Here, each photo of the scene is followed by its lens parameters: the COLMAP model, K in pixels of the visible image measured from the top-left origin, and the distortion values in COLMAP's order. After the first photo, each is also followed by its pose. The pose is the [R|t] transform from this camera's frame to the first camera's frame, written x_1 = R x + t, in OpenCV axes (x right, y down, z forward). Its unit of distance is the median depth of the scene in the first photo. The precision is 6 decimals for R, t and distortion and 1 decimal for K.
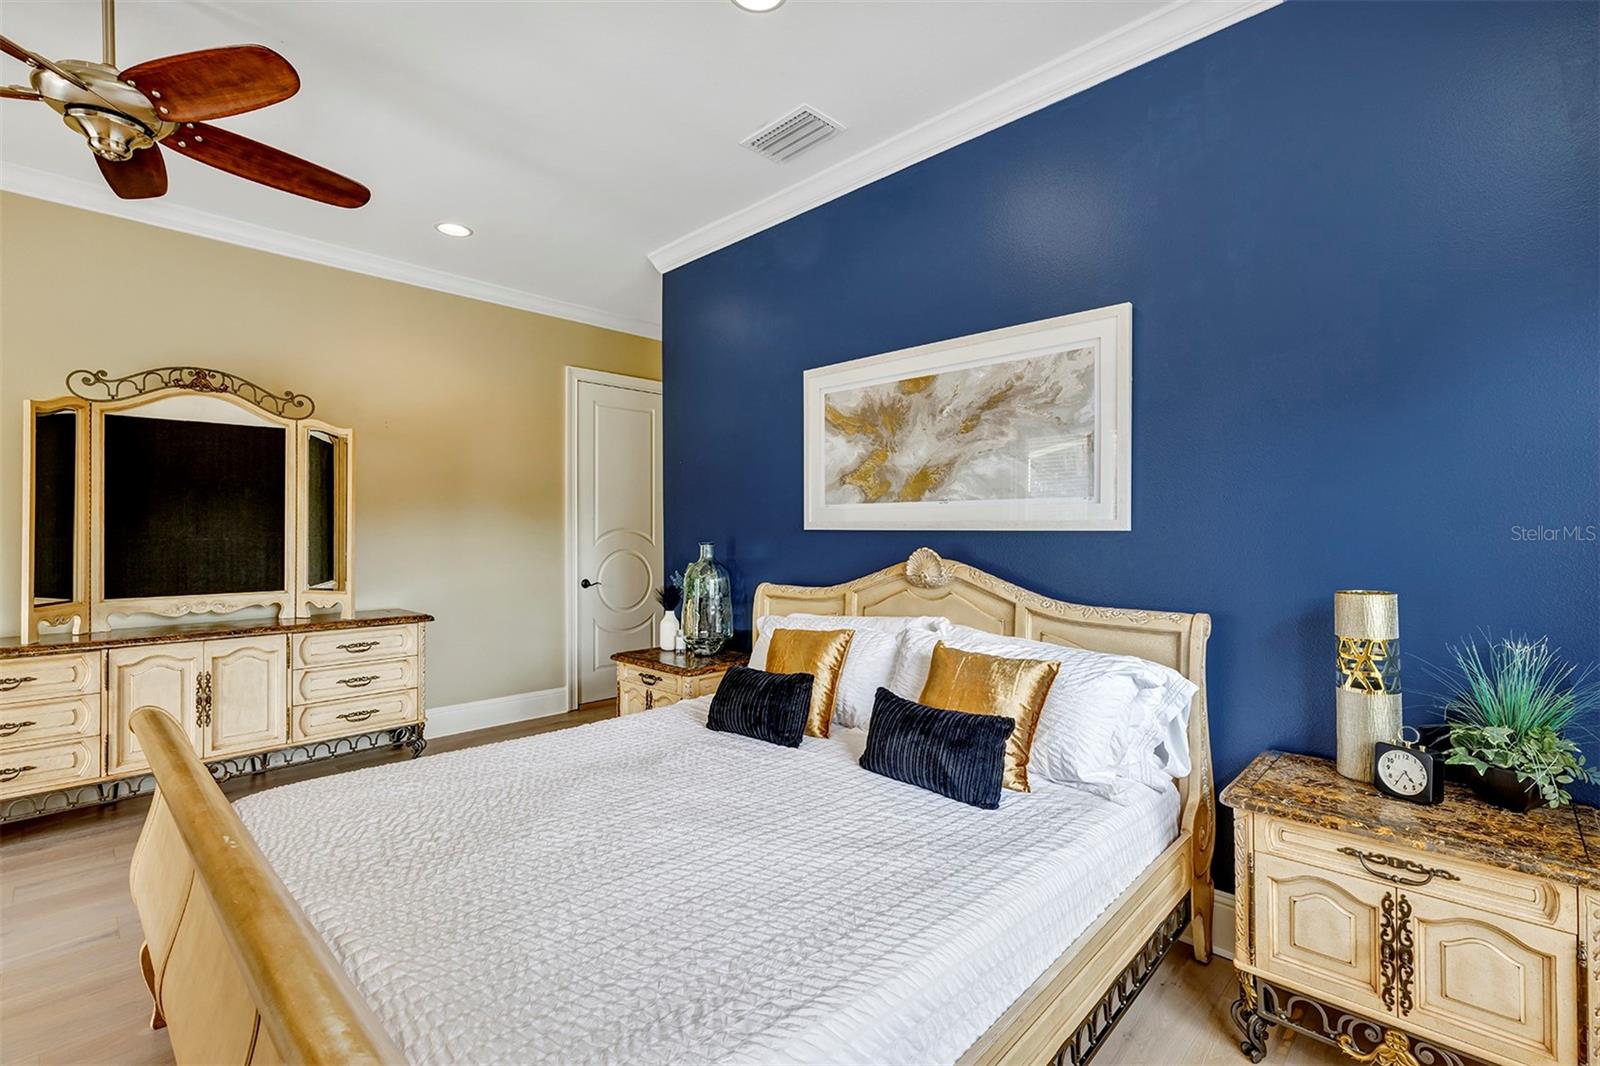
lens RADIAL K [[727.4, 0, 783.4], [0, 727.4, 522.7], [0, 0, 1]] dist [0.007116, -0.000457]
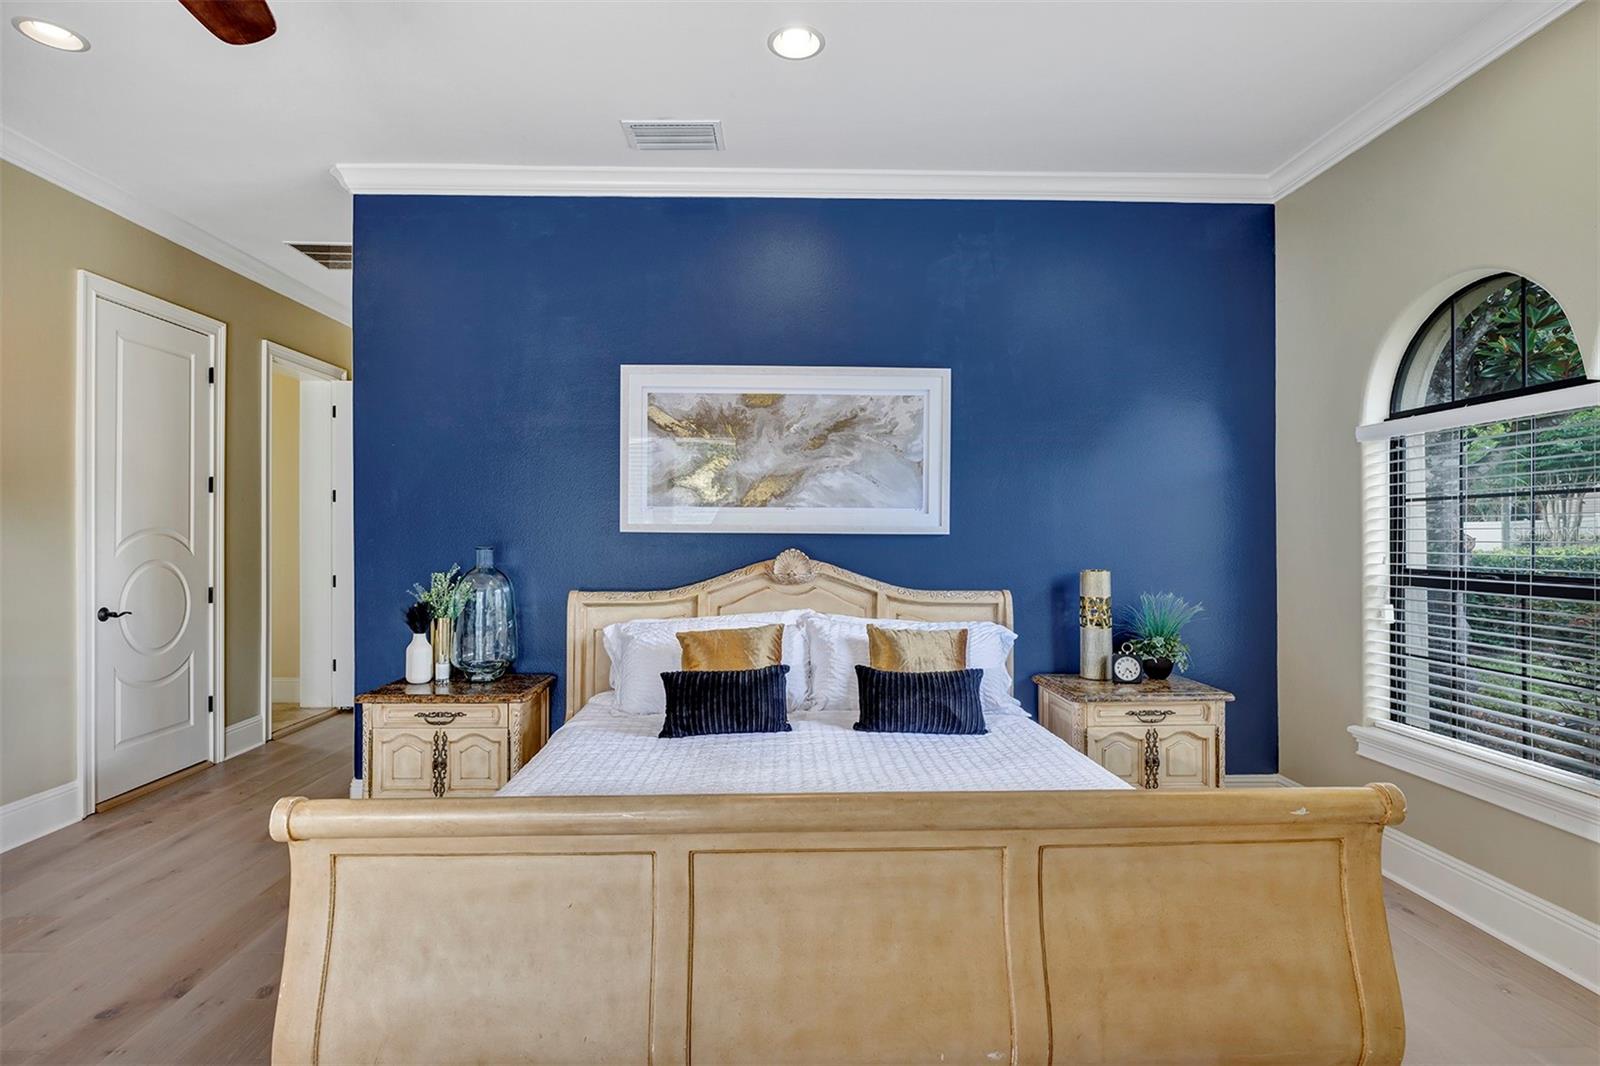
lens RADIAL K [[836.2, 0, 789.1], [0, 836.2, 526.4], [0, 0, 1]] dist [0.003268, 0.001544]
pose [[0.690774, 0.009239, 0.723012, -0.744032], [-0.011379, 0.999933, -0.001906, 0.002169], [-0.722981, -0.006911, 0.690833, 0.107866]]
